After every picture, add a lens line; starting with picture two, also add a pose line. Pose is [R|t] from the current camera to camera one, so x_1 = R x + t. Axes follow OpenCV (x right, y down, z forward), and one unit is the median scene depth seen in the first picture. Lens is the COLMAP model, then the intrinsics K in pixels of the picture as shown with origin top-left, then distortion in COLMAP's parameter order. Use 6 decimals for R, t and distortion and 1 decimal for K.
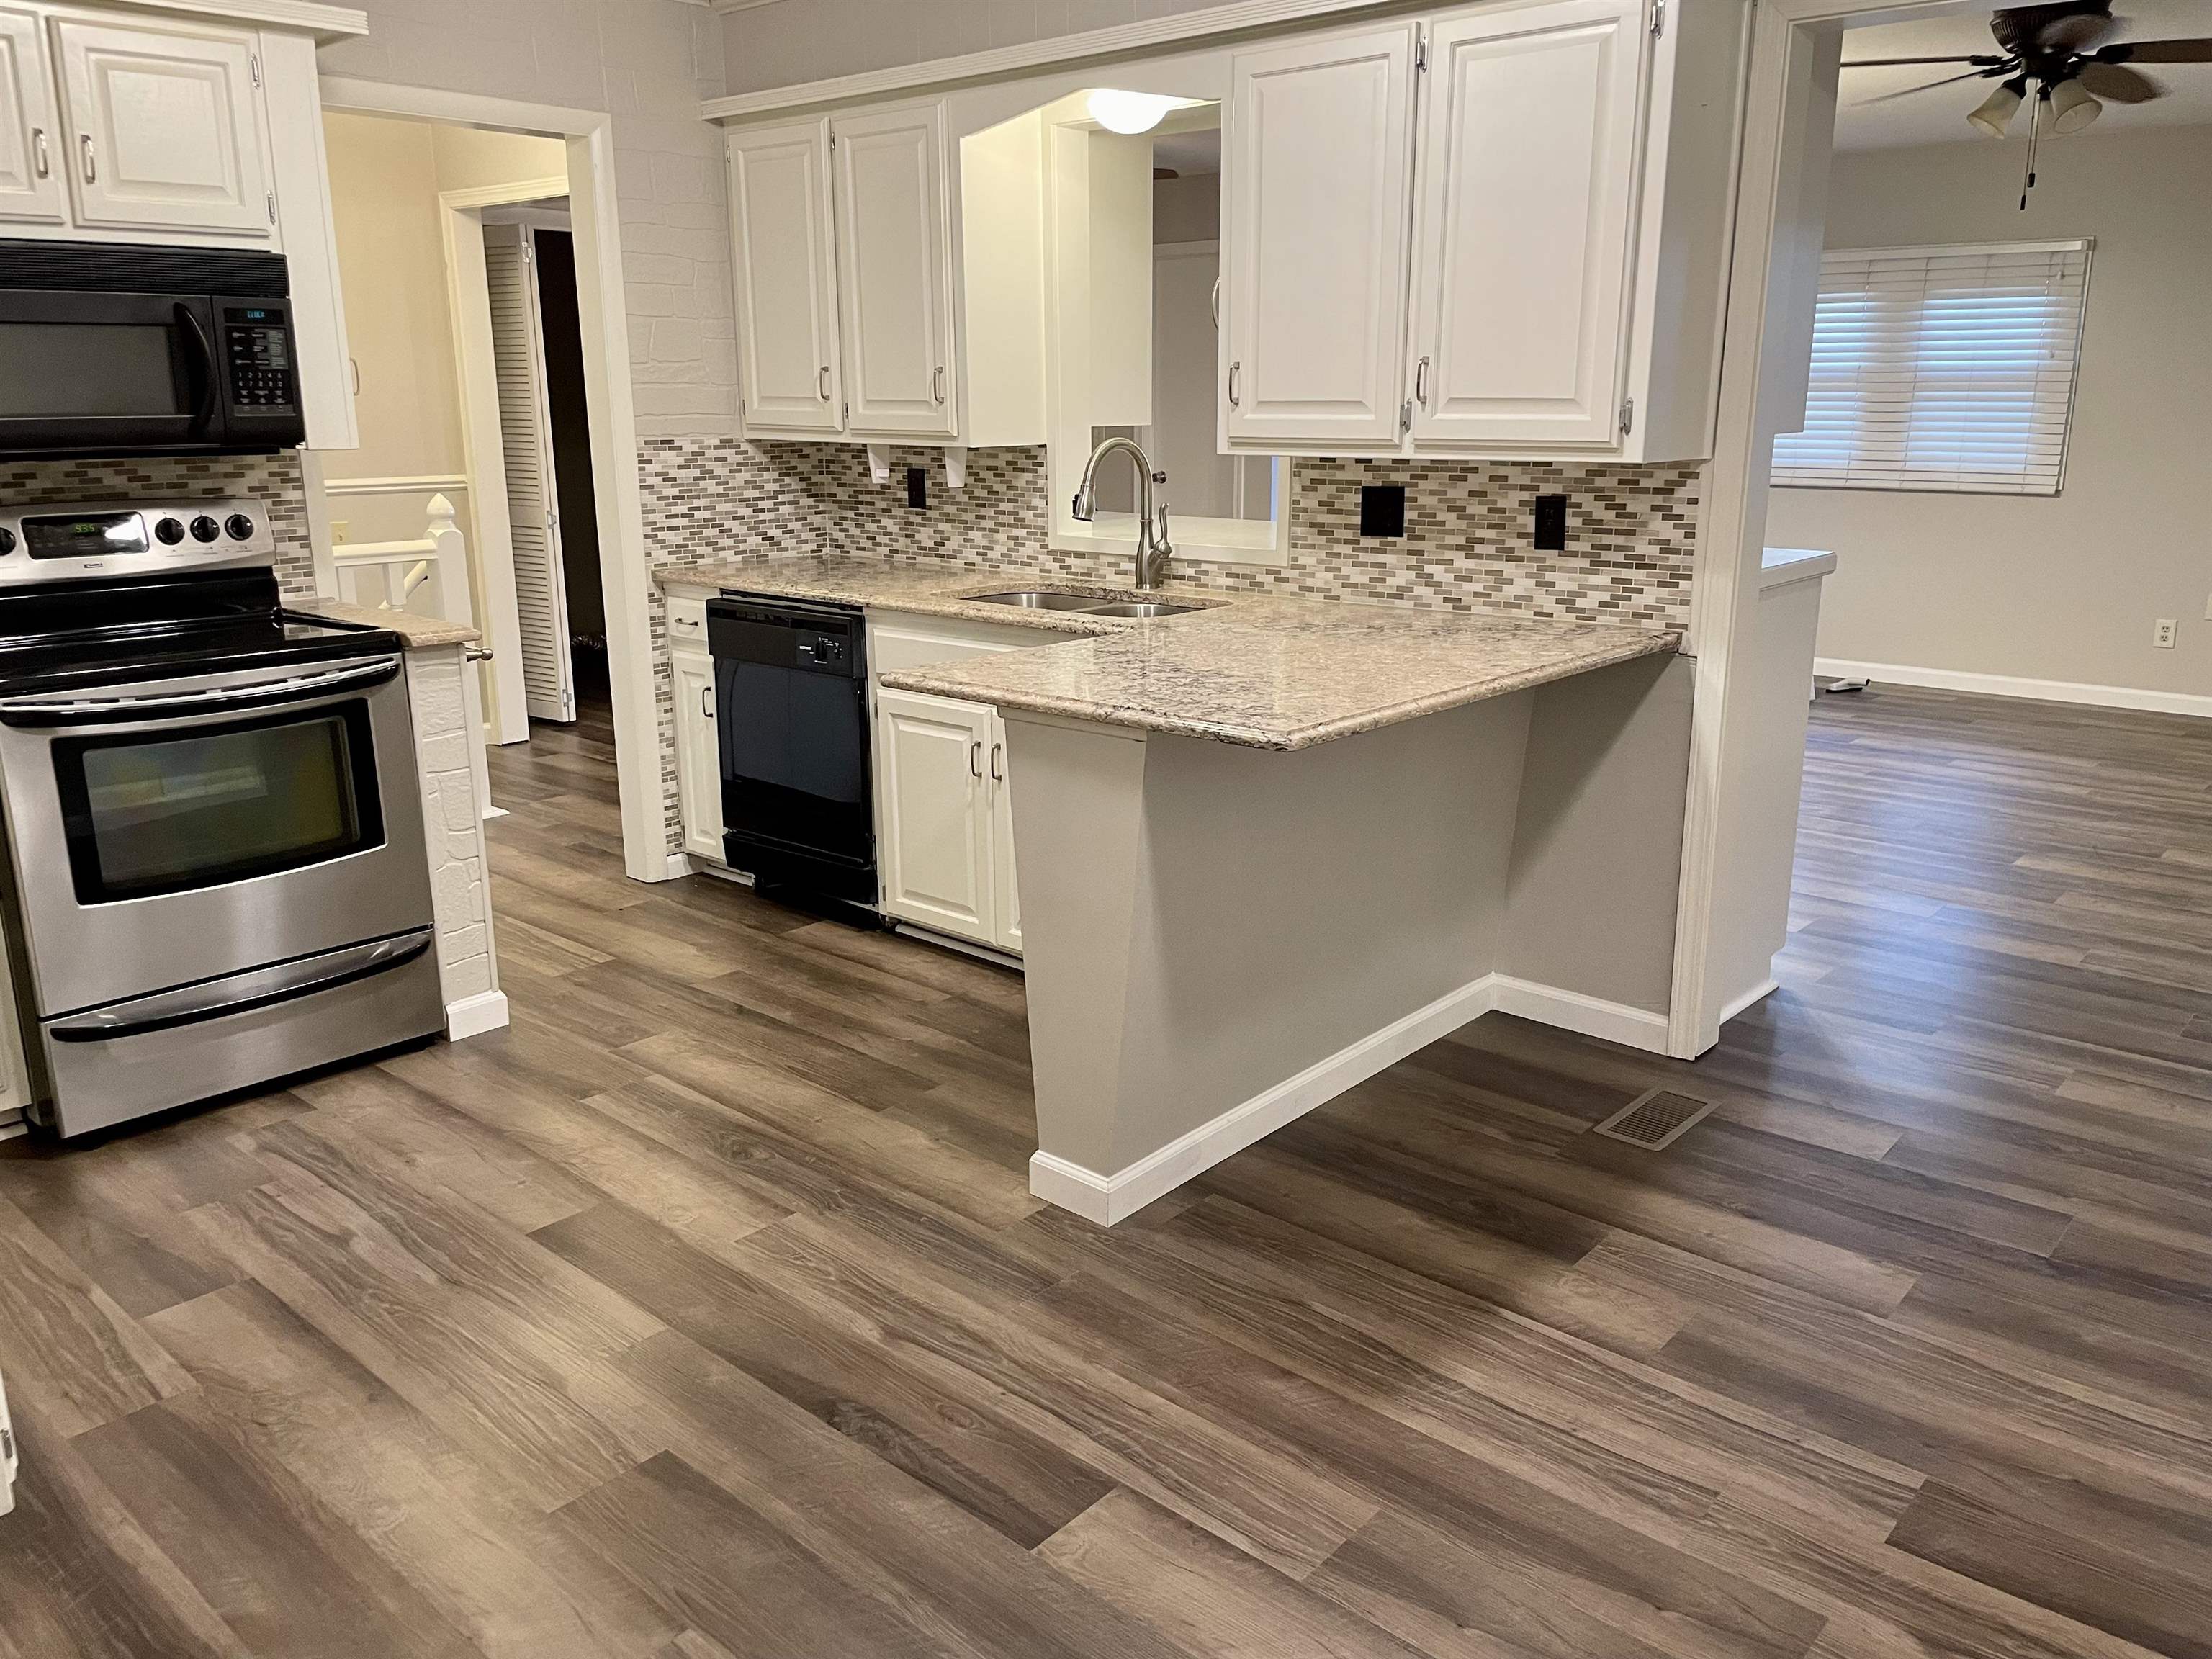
lens RADIAL K [[1675.9, 0, 1101.0], [0, 1675.9, 786.9], [0, 0, 1]] dist [0.058555, -0.051099]
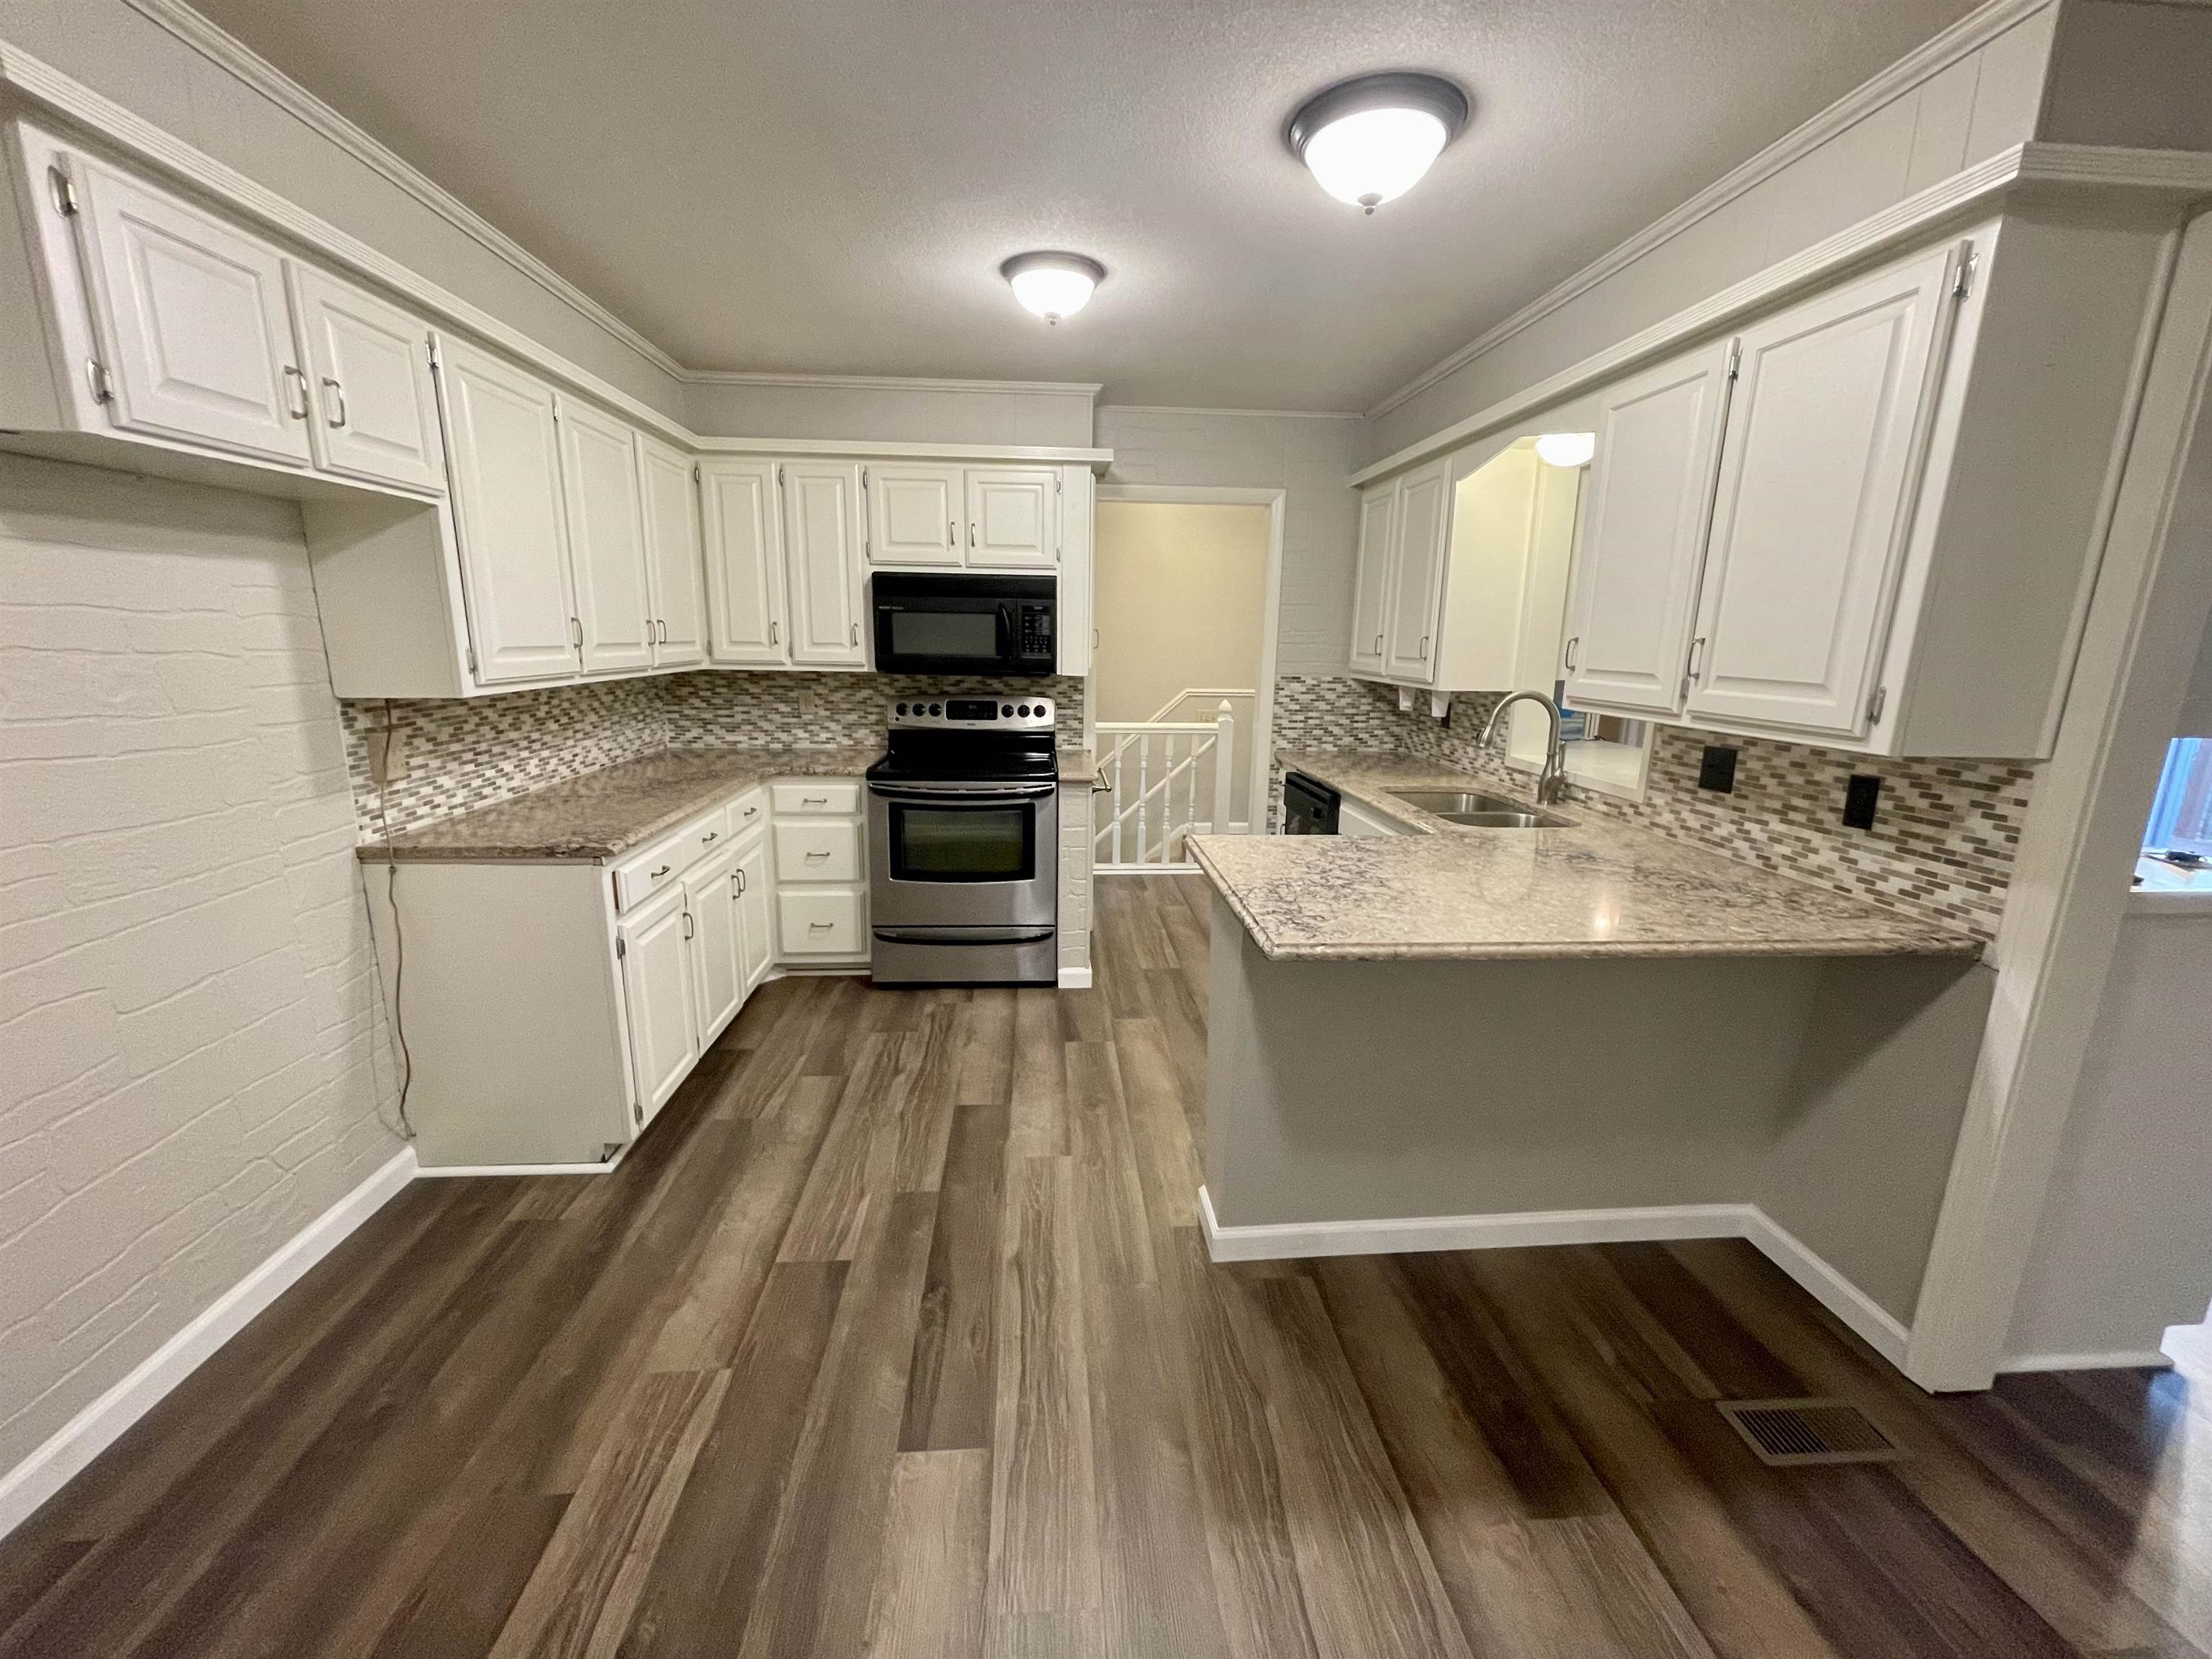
lens RADIAL K [[892.4, 0, 1114.5], [0, 892.4, 821.8], [0, 0, 1]] dist [0.003432, 0.000099]
pose [[0.715406, 0.159096, -0.680355, 0.320566], [-0.176601, 0.983288, 0.044235, -0.091694], [0.676023, 0.088505, 0.731546, 0.311592]]
